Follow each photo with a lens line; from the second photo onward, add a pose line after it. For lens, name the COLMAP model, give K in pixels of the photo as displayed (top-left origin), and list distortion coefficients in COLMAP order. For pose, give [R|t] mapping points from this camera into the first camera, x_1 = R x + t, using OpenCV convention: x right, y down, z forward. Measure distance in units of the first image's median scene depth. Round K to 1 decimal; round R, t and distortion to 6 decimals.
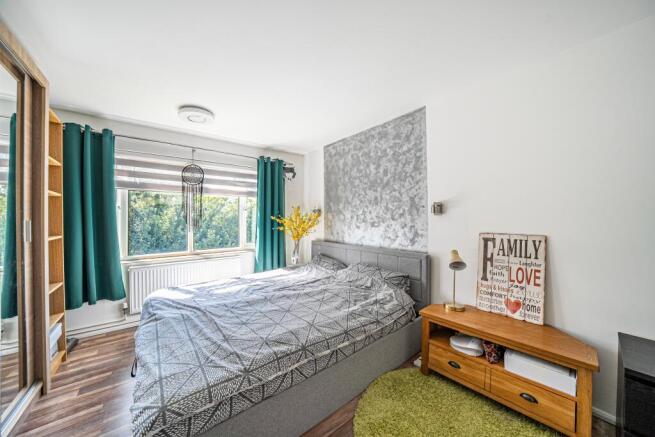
lens RADIAL K [[226.0, 0, 326.3], [0, 226.0, 217.2], [0, 0, 1]] dist [-0.019083, -0.000089]
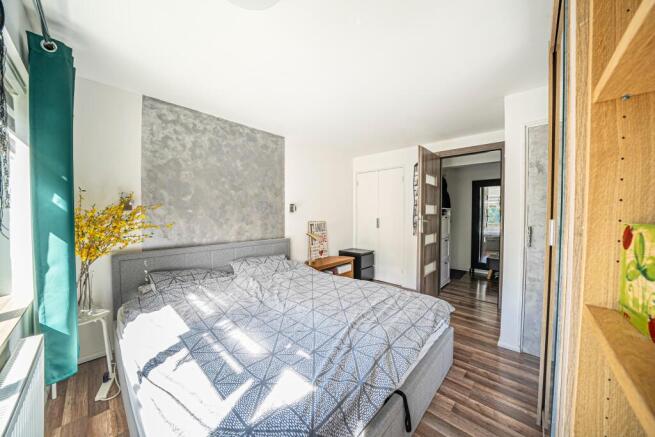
lens RADIAL K [[226.0, 0, 325.1], [0, 226.0, 218.4], [0, 0, 1]] dist [-0.019083, -0.000089]
pose [[-0.140365, -0.019169, 0.989914, -0.889852], [-0.008296, 0.999800, 0.018184, 0.003049], [-0.990065, -0.005660, -0.140496, 0.793053]]
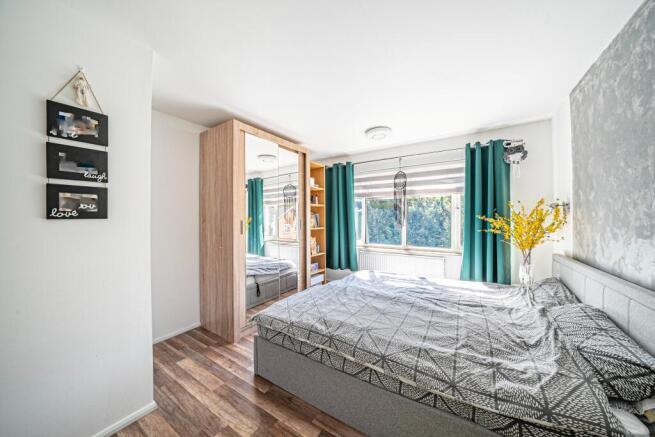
lens RADIAL K [[226.0, 0, 327.0], [0, 226.0, 218.3], [0, 0, 1]] dist [-0.019083, -0.000089]
pose [[0.315640, 0.002040, -0.948877, 0.434017], [0.005792, 0.999975, 0.004076, -0.000079], [0.948861, -0.006782, 0.315620, 0.299962]]
